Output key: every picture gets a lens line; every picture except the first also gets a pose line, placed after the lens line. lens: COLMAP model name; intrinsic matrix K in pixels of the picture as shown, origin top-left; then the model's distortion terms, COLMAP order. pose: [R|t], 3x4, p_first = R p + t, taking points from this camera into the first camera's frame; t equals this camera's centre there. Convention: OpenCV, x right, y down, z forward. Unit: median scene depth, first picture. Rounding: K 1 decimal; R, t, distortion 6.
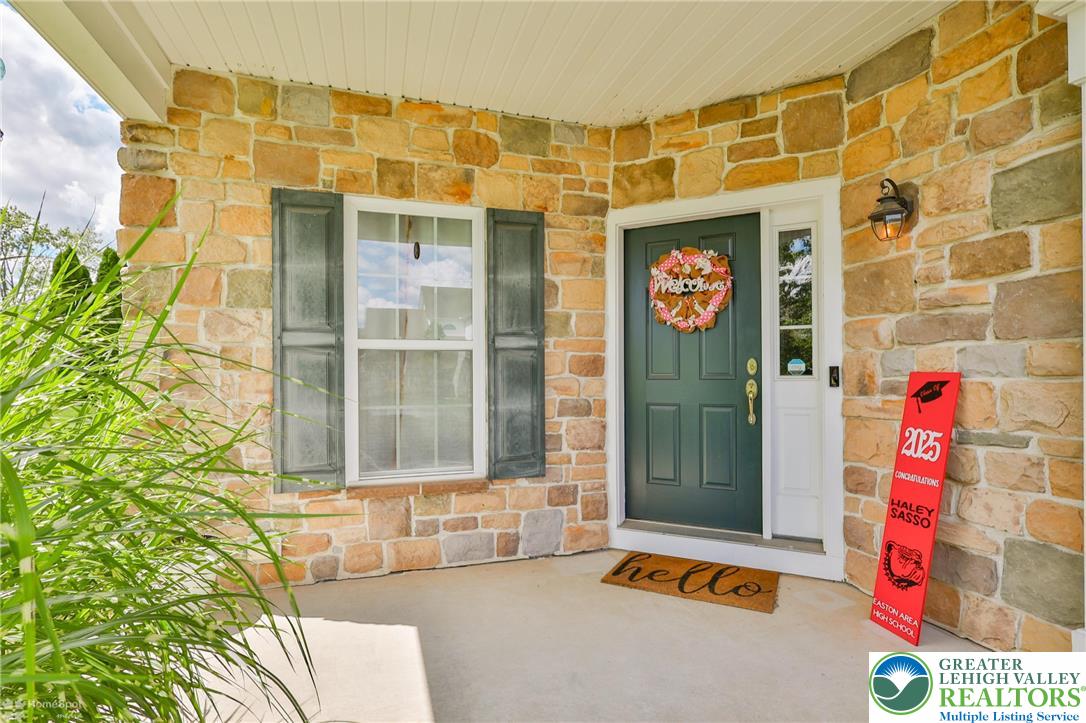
lens RADIAL K [[533.9, 0, 543.4], [0, 533.9, 371.2], [0, 0, 1]] dist [0.001024, 0.000020]
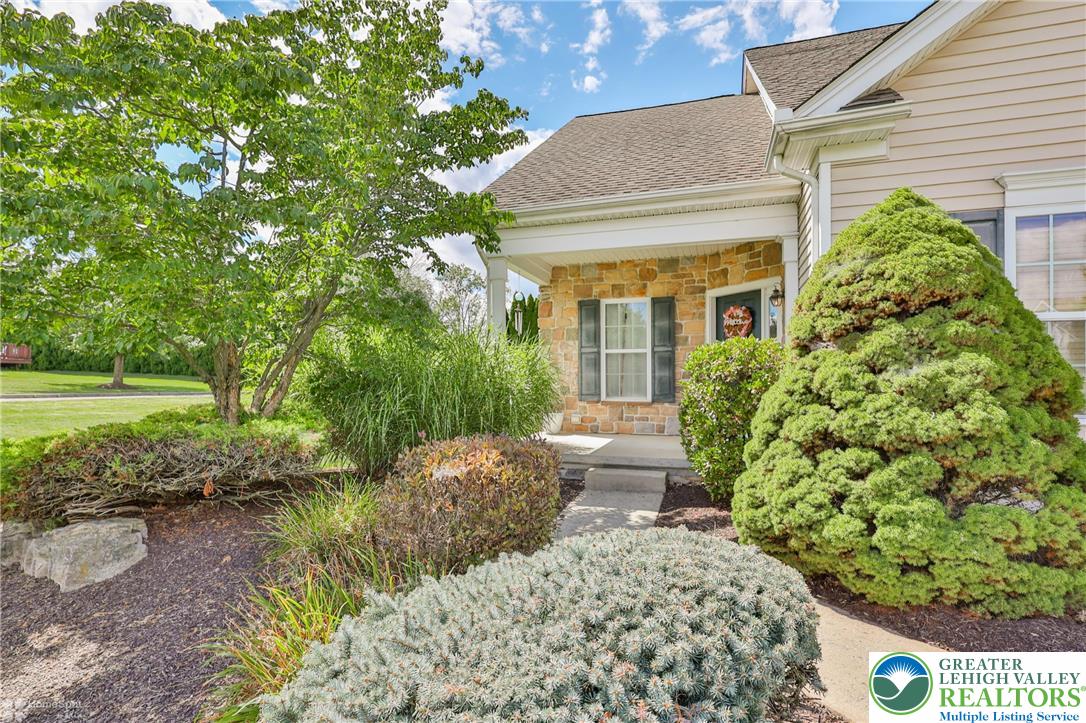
lens RADIAL K [[533.9, 0, 543.4], [0, 533.9, 371.2], [0, 0, 1]] dist [0.001024, 0.000020]
pose [[0.814327, -0.004859, -0.580386, 0.969163], [-0.000375, 0.999960, -0.008898, 0.075159], [0.580406, 0.007463, 0.814293, -1.408420]]
